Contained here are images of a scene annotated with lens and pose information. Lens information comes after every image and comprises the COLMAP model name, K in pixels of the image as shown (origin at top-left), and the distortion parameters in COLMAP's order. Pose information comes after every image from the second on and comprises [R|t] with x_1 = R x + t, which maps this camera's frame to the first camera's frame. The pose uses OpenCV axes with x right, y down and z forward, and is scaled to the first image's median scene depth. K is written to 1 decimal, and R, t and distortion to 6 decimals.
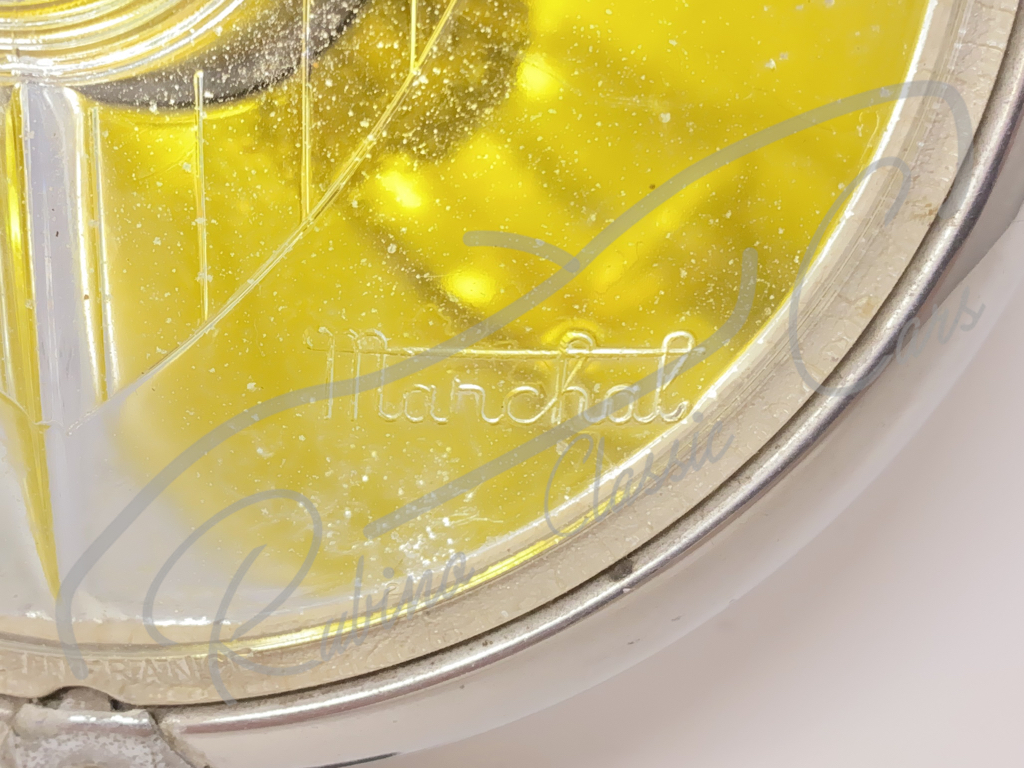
lens RADIAL K [[792.6, 0, 512.5], [0, 792.6, 385.0], [0, 0, 1]] dist [-0.012978, -0.006285]
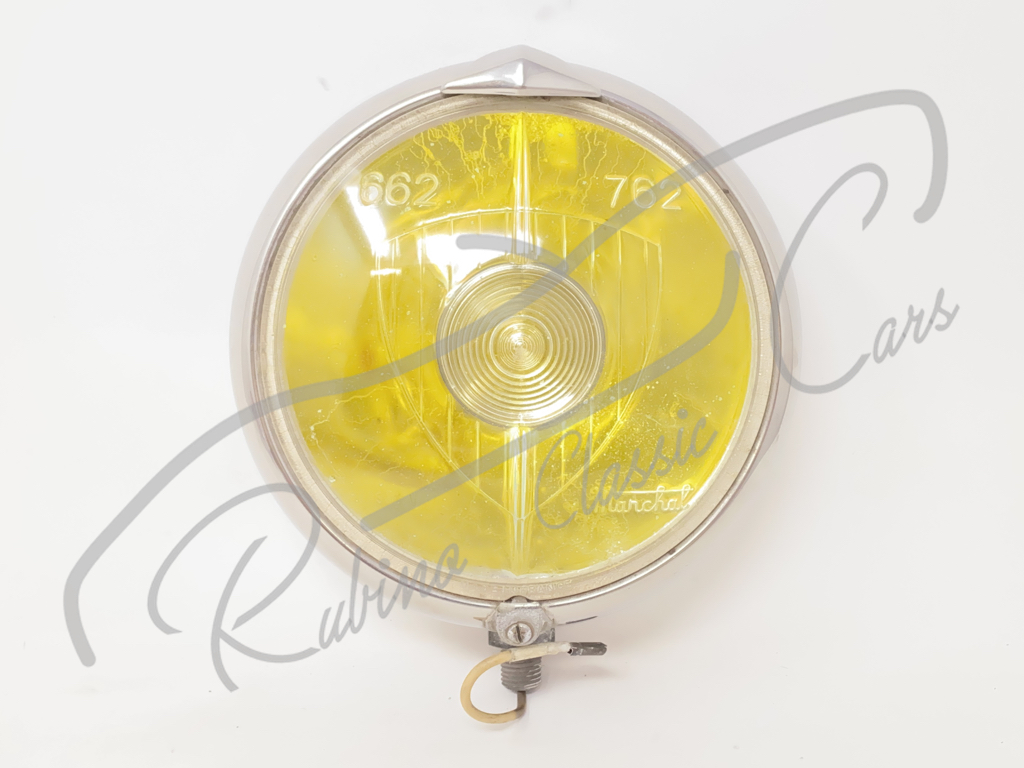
lens RADIAL K [[792.6, 0, 511.9], [0, 792.6, 382.4], [0, 0, 1]] dist [-0.012978, -0.006285]
pose [[0.989692, -0.016908, 0.142212, -1.047744], [0.030988, 0.994764, -0.097390, -0.193447], [-0.139820, 0.100793, 0.985034, -2.425432]]
